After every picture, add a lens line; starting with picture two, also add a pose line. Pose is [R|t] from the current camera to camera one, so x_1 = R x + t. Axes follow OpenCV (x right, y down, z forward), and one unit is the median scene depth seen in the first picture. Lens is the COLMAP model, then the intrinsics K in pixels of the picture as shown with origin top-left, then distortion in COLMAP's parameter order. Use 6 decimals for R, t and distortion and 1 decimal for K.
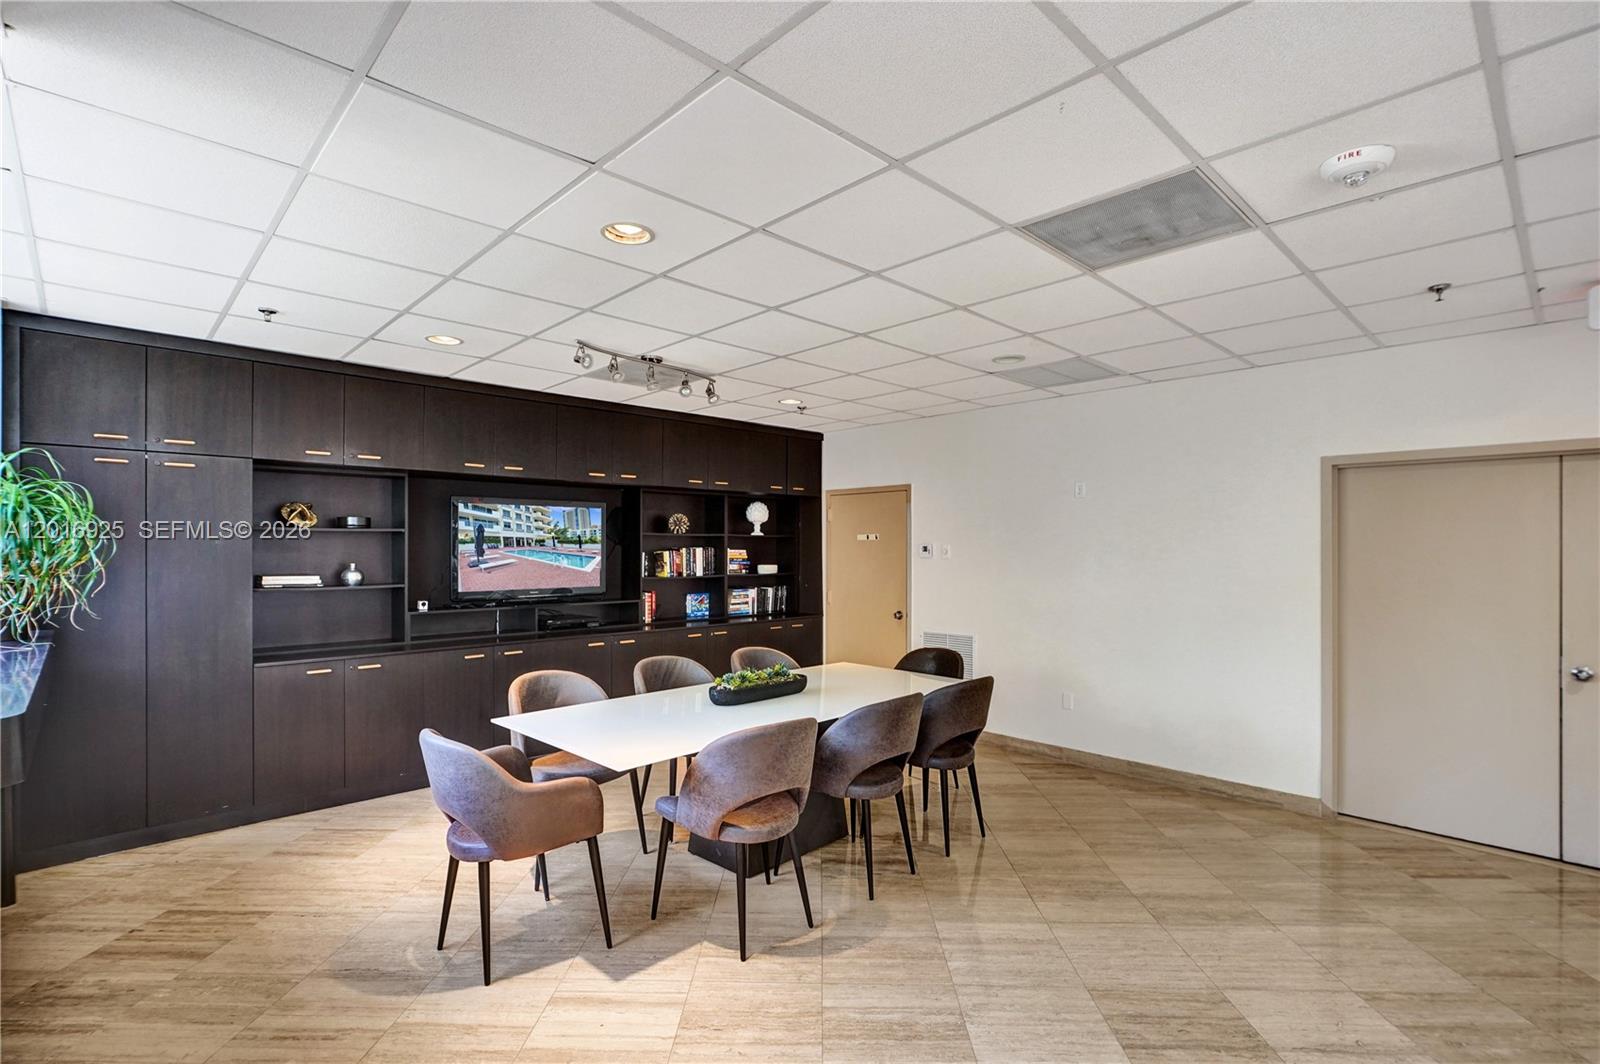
lens RADIAL K [[754.0, 0, 800.7], [0, 754.0, 545.9], [0, 0, 1]] dist [-0.015985, 0.008882]
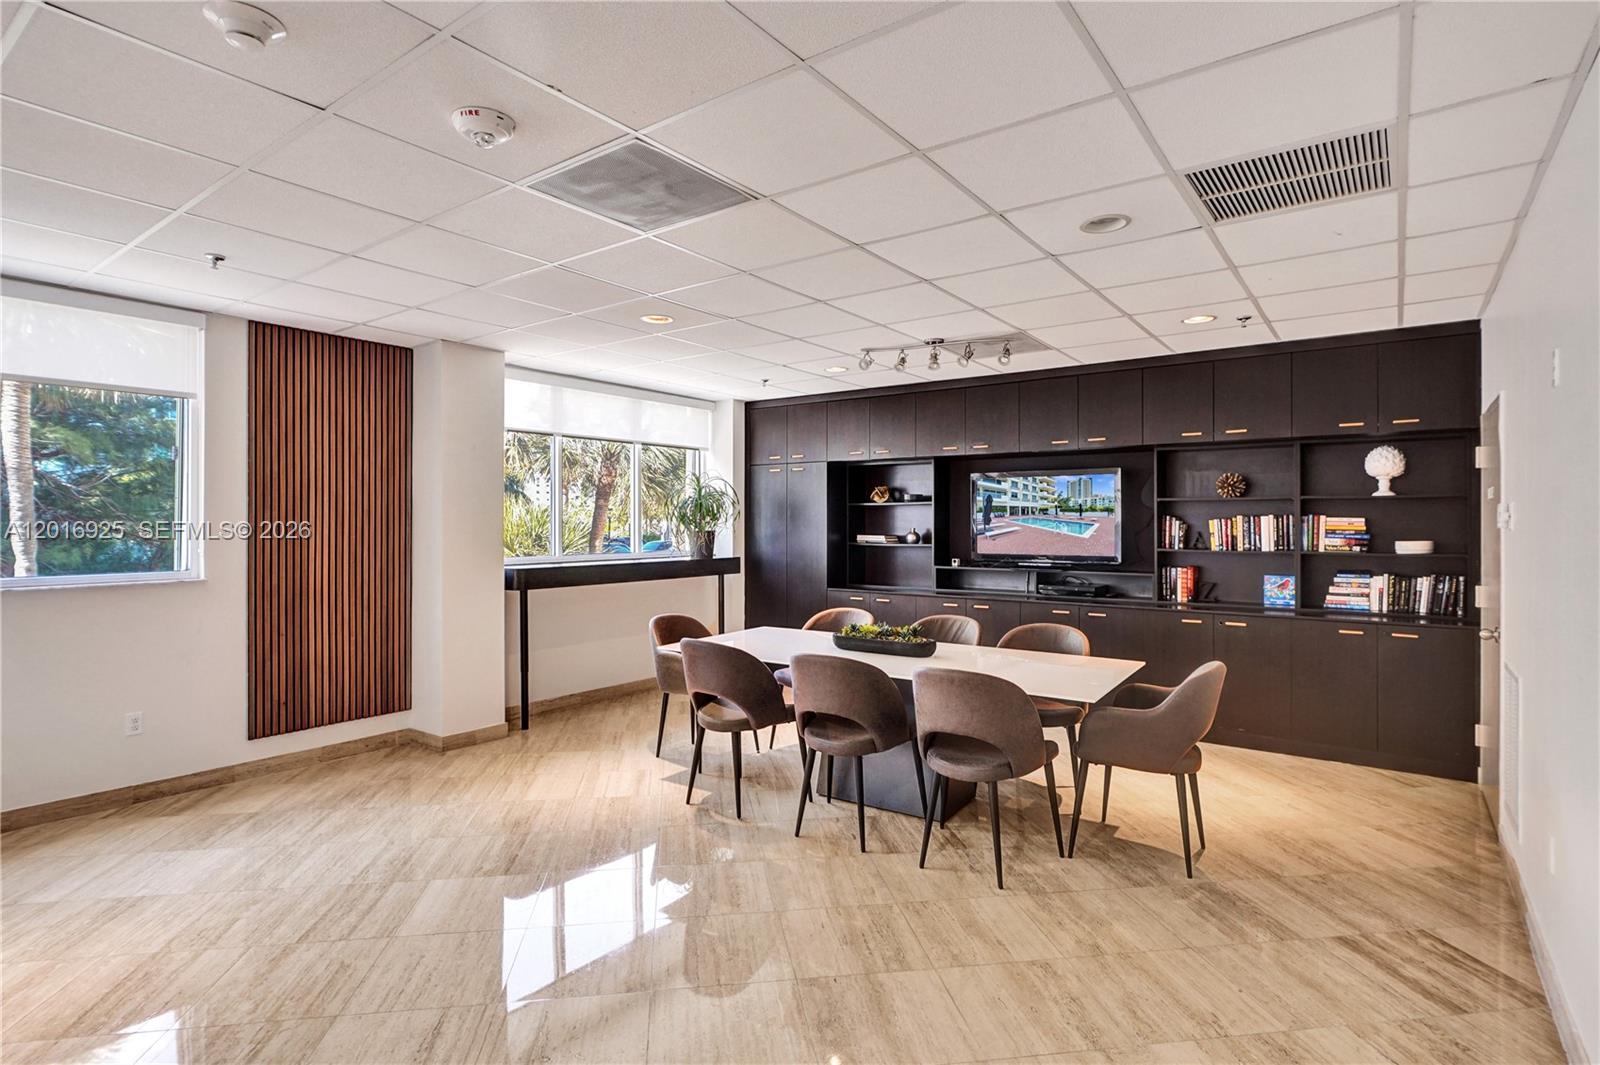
lens RADIAL K [[805.1, 0, 800.0], [0, 805.1, 532.5], [0, 0, 1]] dist [-0.000814, -0.000127]
pose [[0.172072, 0.012613, -0.985004, 0.705439], [0.001572, 0.999913, 0.013078, 0.010365], [0.985083, -0.003799, 0.172037, 0.462112]]
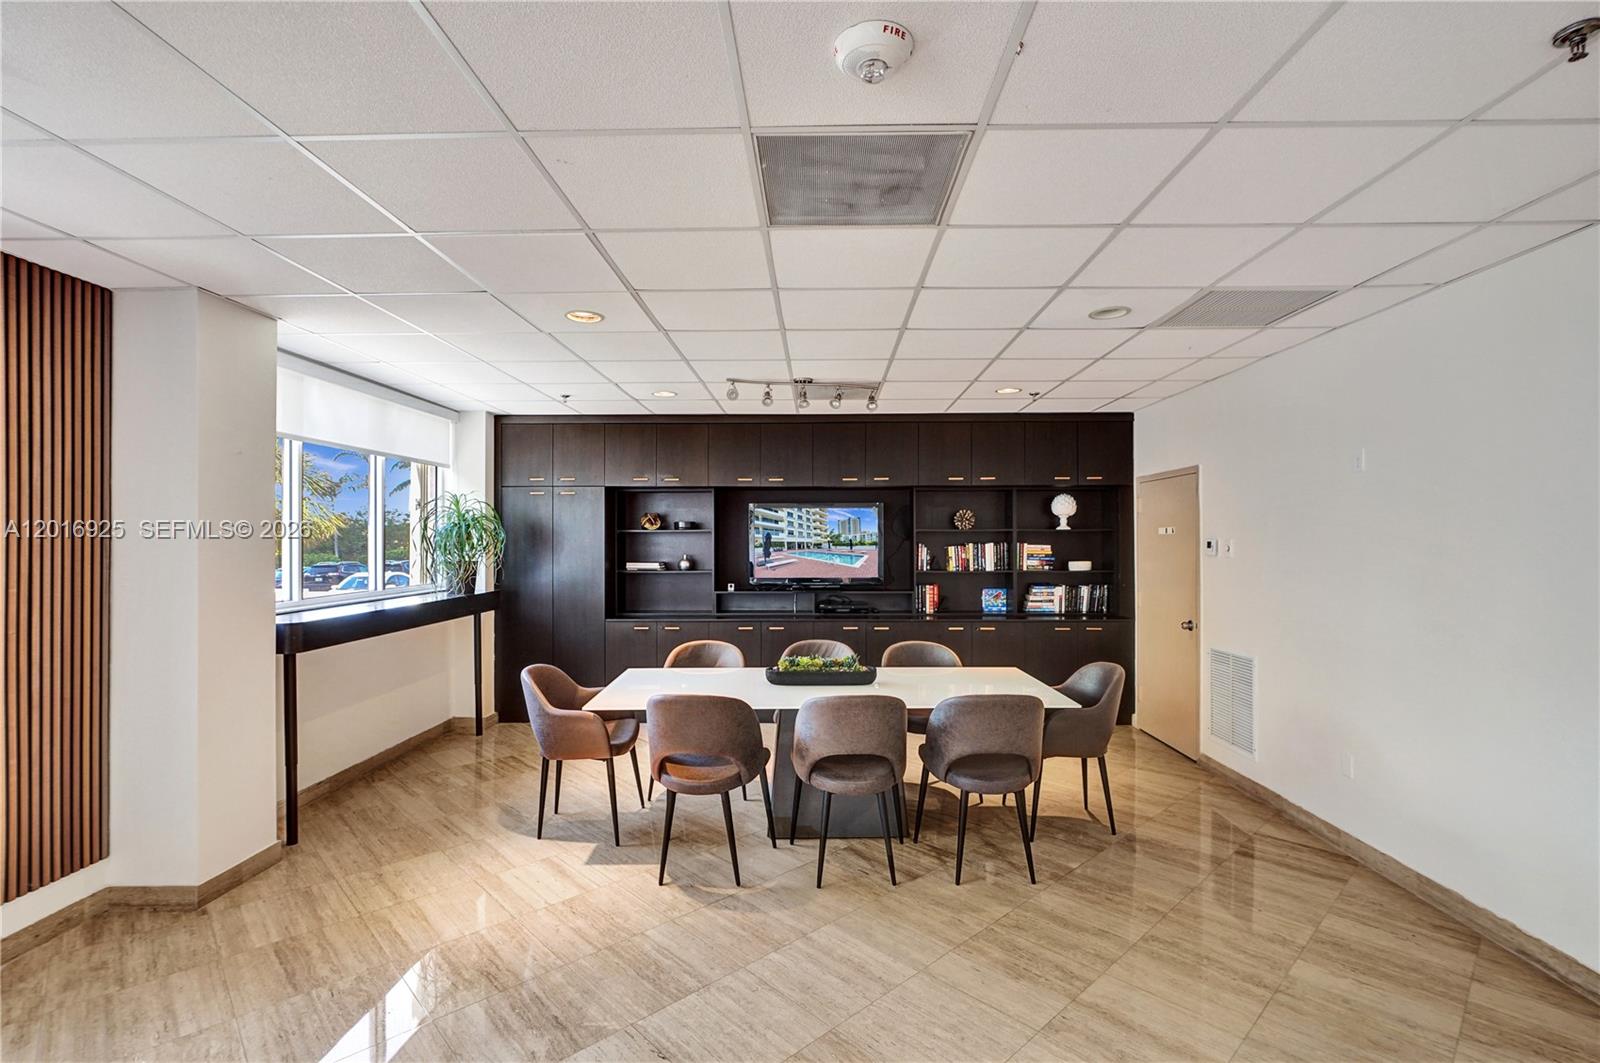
lens RADIAL K [[734.4, 0, 802.3], [0, 734.4, 539.0], [0, 0, 1]] dist [-0.004587, 0.000847]
pose [[0.707400, -0.002172, -0.706810, 0.453450], [0.003658, 0.999993, 0.000588, -0.005226], [0.706804, -0.003002, 0.707403, 0.155753]]
